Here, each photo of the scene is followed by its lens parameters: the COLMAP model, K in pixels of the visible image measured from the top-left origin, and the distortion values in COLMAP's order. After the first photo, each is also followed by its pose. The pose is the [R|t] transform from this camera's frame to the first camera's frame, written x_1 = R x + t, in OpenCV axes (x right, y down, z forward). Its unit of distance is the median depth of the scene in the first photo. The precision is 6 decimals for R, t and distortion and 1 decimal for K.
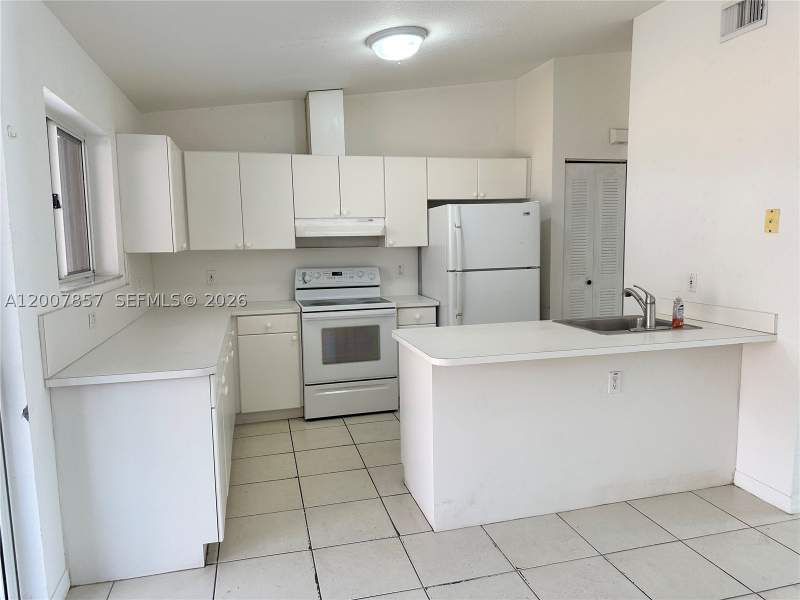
lens RADIAL K [[556.6, 0, 405.4], [0, 556.6, 307.2], [0, 0, 1]] dist [0.070570, -0.091002]
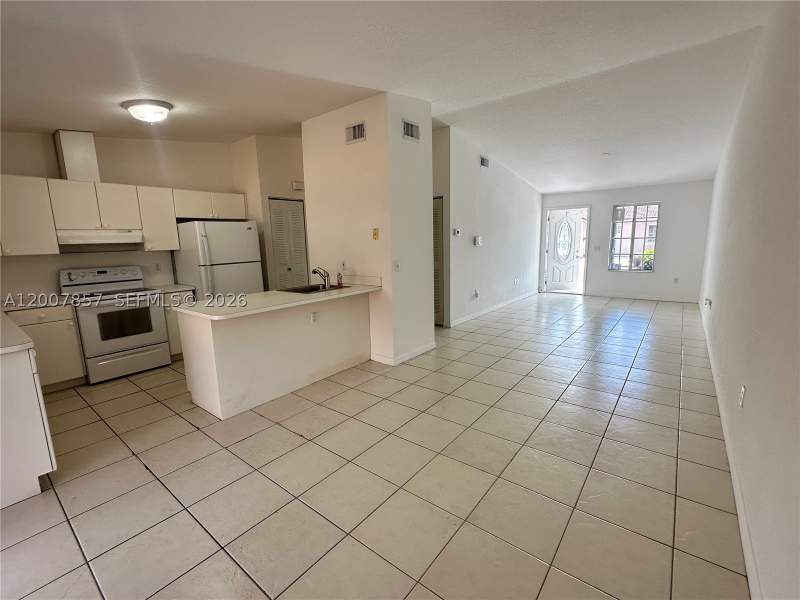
lens RADIAL K [[353.8, 0, 400.0], [0, 353.8, 300.0], [0, 0, 1]] dist [-0.010411, -0.000263]
pose [[0.797341, -0.102655, 0.594735, -0.067235], [0.083882, 0.994713, 0.059236, 0.016299], [-0.597671, 0.002656, 0.801737, -0.089218]]
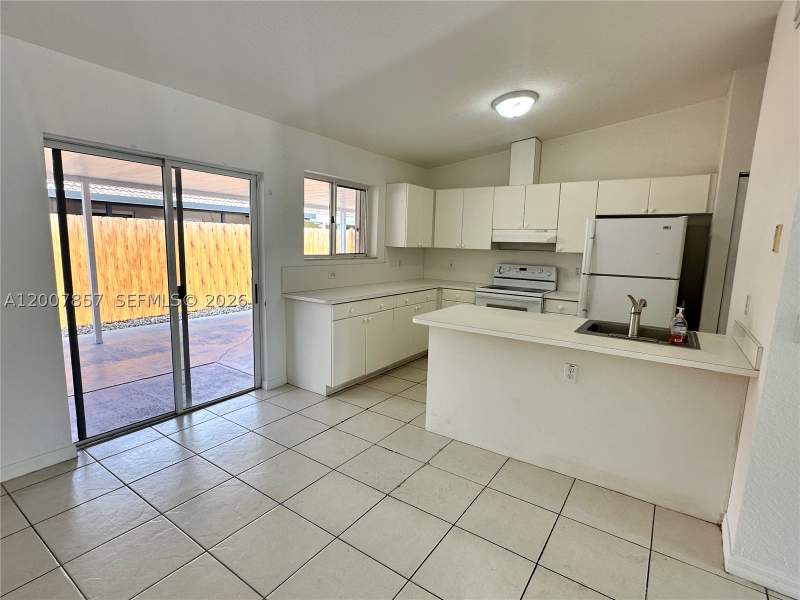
lens RADIAL K [[401.9, 0, 398.2], [0, 401.9, 302.8], [0, 0, 1]] dist [0.000091, -0.000106]
pose [[0.645946, 0.149241, -0.748652, 0.481592], [-0.131754, 0.987782, 0.083232, -0.021134], [0.751927, 0.044875, 0.657717, 0.113832]]
